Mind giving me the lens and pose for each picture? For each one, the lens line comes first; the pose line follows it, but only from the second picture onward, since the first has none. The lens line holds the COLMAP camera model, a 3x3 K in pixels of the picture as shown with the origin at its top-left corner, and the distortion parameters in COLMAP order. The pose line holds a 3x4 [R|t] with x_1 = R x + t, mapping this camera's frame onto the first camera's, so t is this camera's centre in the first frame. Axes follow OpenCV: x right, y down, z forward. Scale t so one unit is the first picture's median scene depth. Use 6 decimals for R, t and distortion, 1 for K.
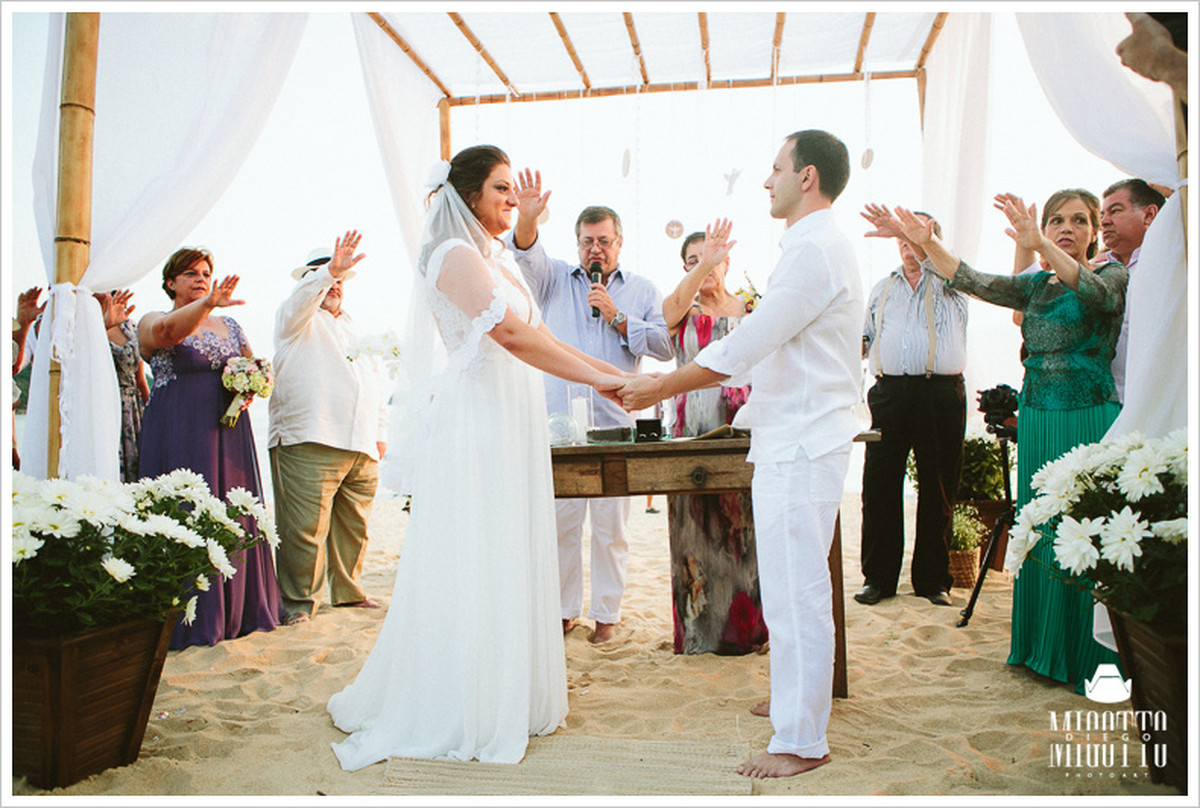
lens RADIAL K [[830.6, 0, 605.0], [0, 830.6, 403.3], [0, 0, 1]] dist [-0.012233, -0.003627]
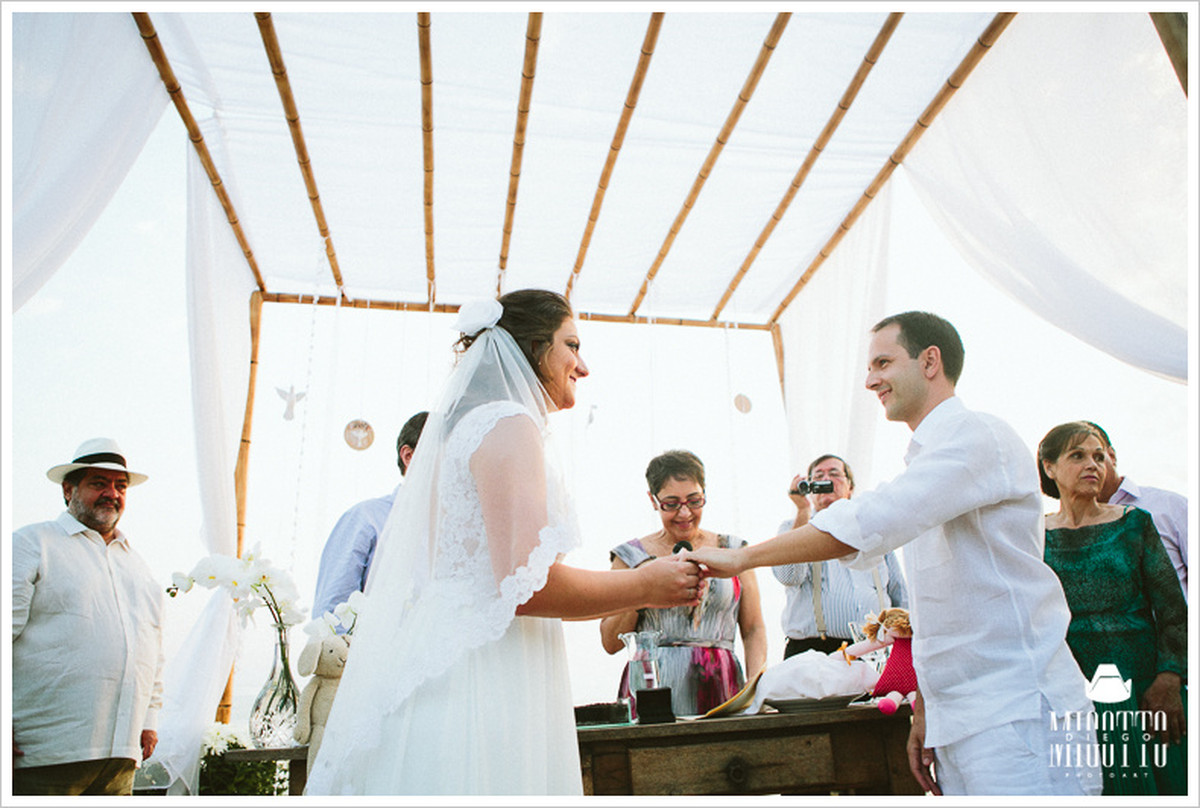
lens RADIAL K [[830.6, 0, 600.6], [0, 830.6, 405.0], [0, 0, 1]] dist [-0.012233, -0.003627]
pose [[0.937095, 0.092775, 0.336519, -0.261484], [0.013431, 0.953739, -0.300335, -0.001131], [-0.348815, 0.285962, 0.892499, 0.300210]]
